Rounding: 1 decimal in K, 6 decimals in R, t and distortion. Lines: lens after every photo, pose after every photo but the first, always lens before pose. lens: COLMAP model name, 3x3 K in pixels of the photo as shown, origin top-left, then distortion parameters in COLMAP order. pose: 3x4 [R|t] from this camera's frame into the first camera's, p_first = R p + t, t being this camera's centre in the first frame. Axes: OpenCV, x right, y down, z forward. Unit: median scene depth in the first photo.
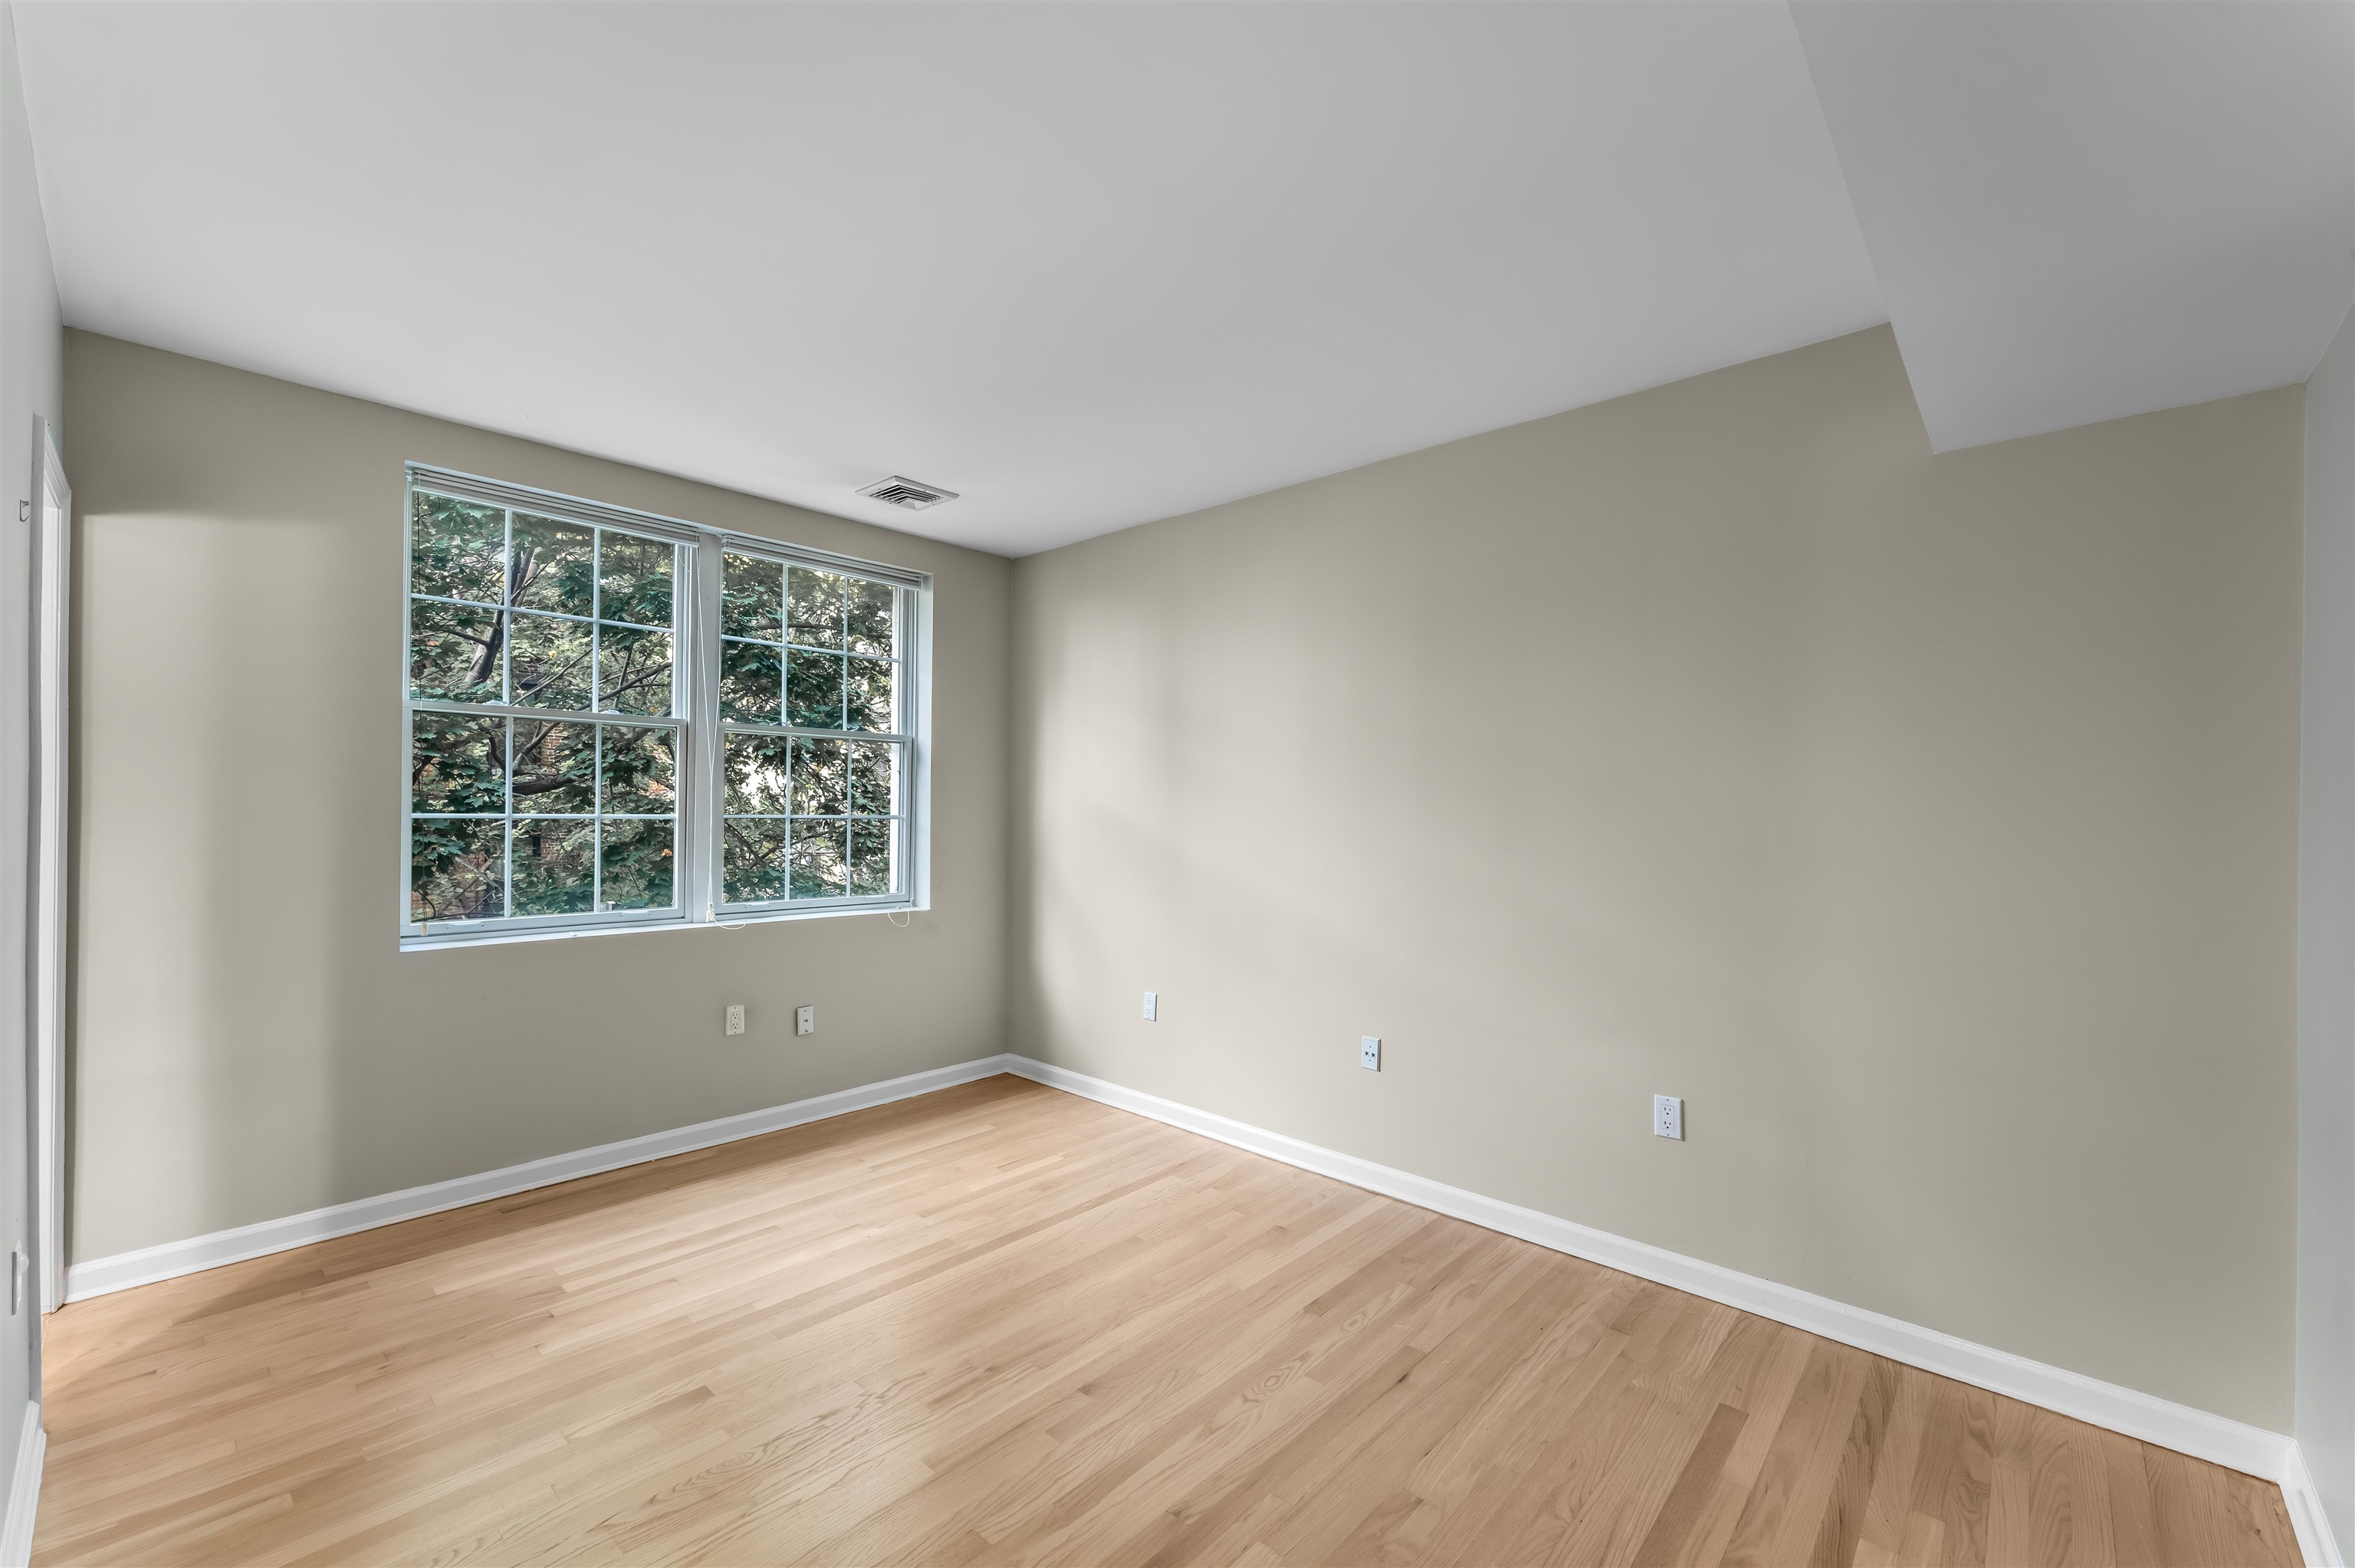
lens RADIAL K [[945.9, 0, 1176.0], [0, 945.9, 793.2], [0, 0, 1]] dist [-0.000407, -0.000225]
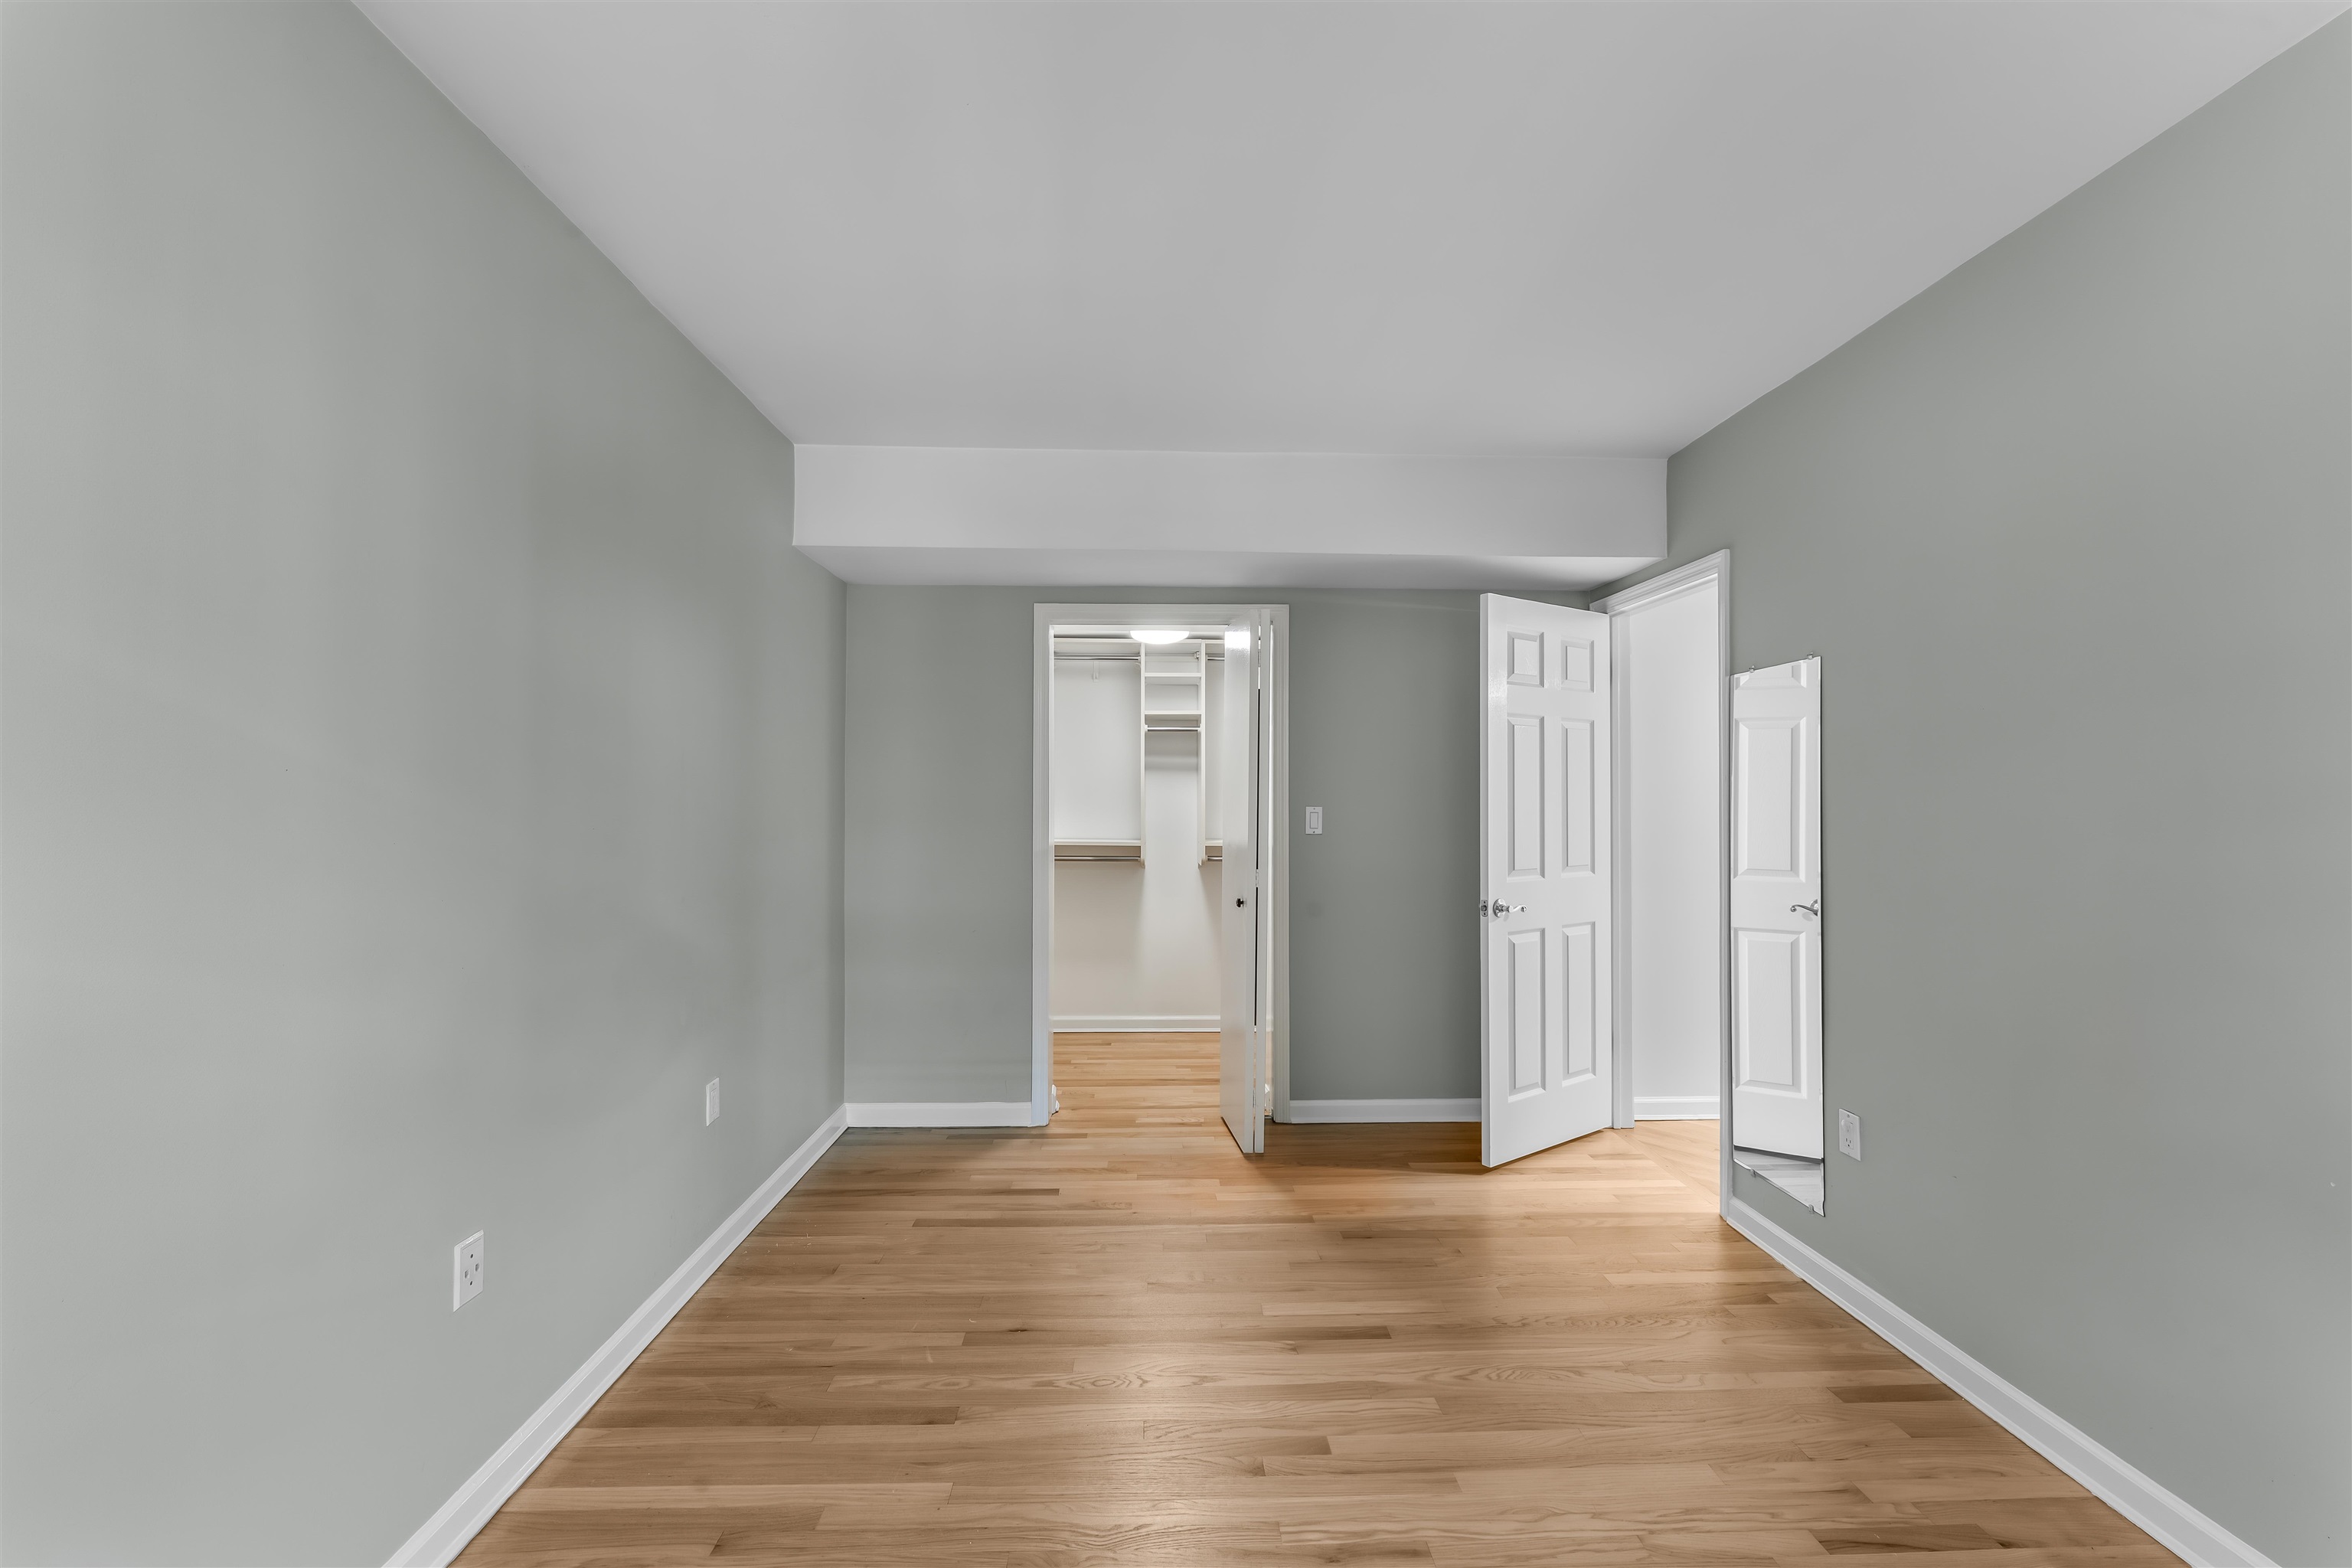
lens RADIAL K [[944.8, 0, 1174.5], [0, 944.8, 793.2], [0, 0, 1]] dist [-0.000407, -0.000225]
pose [[-0.696635, -0.009455, 0.717363, -0.597500], [-0.019966, 0.999781, -0.006211, 0.014982], [-0.717148, -0.018650, -0.696672, 1.515664]]
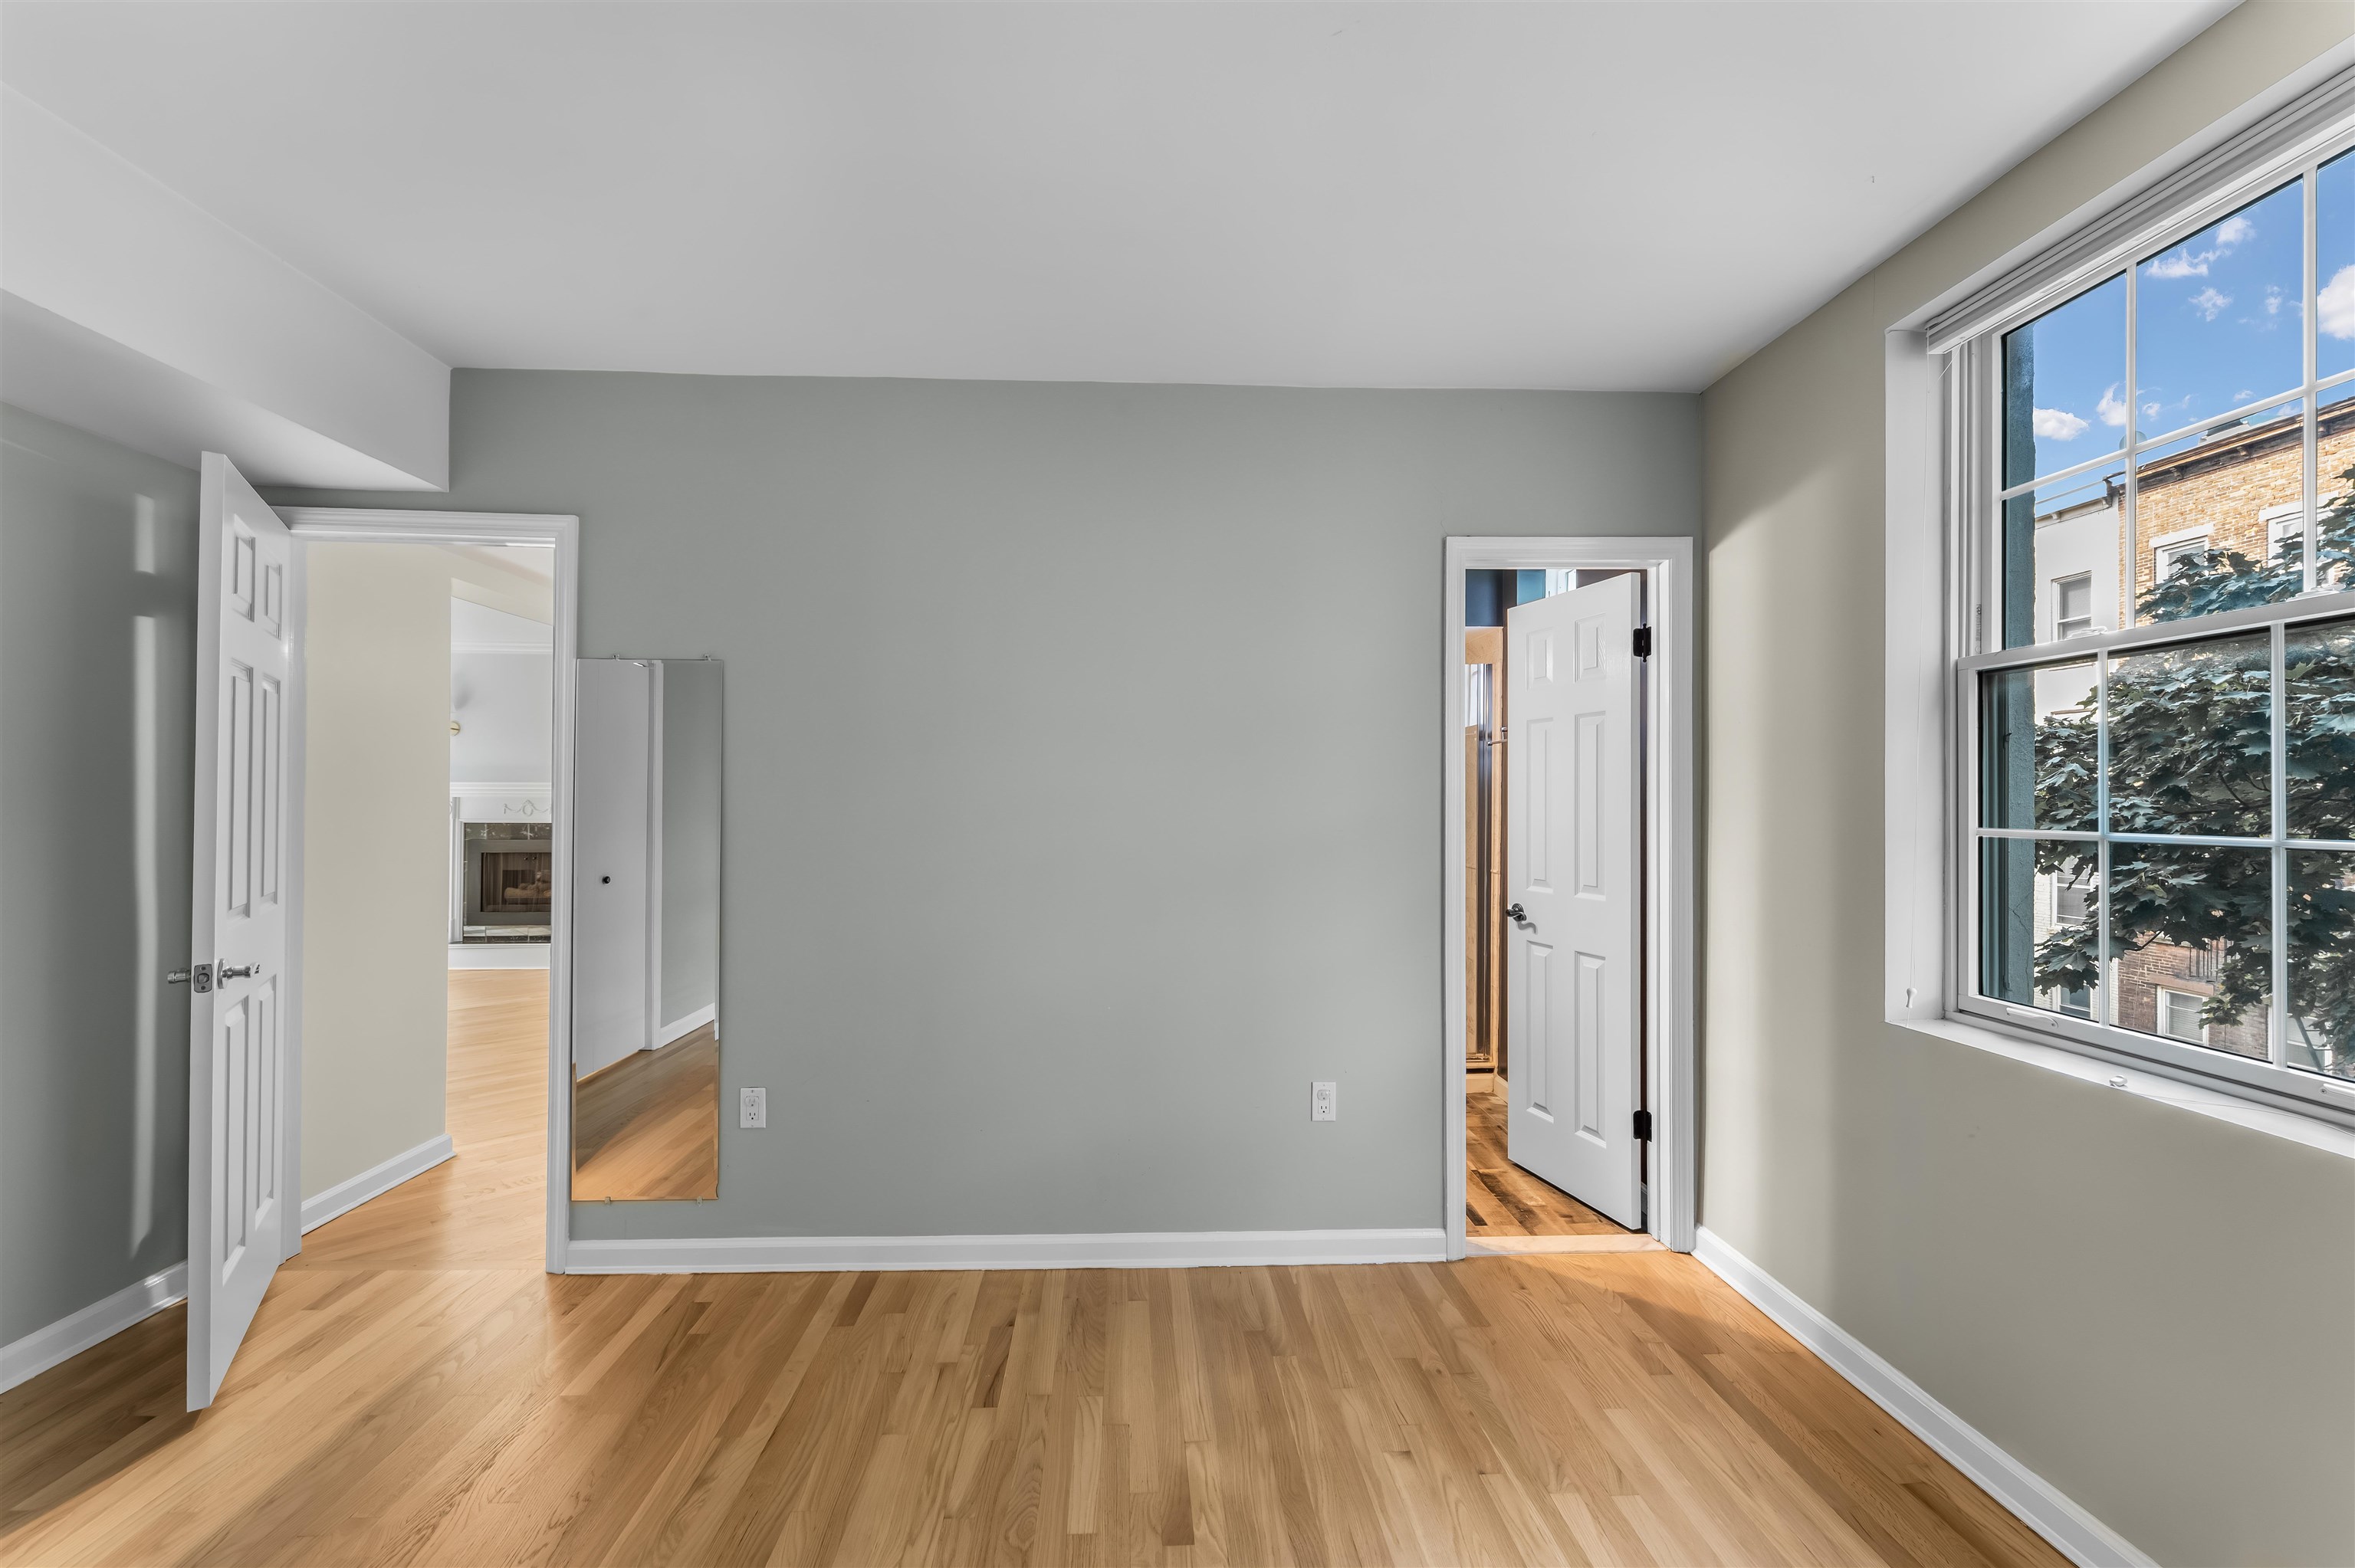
lens RADIAL K [[945.9, 0, 1176.0], [0, 945.9, 793.2], [0, 0, 1]] dist [-0.000407, -0.000225]
pose [[-0.707921, -0.020999, -0.705979, 0.070536], [-0.003276, 0.999645, -0.026449, 0.023047], [0.706284, -0.016411, -0.707738, 1.409415]]
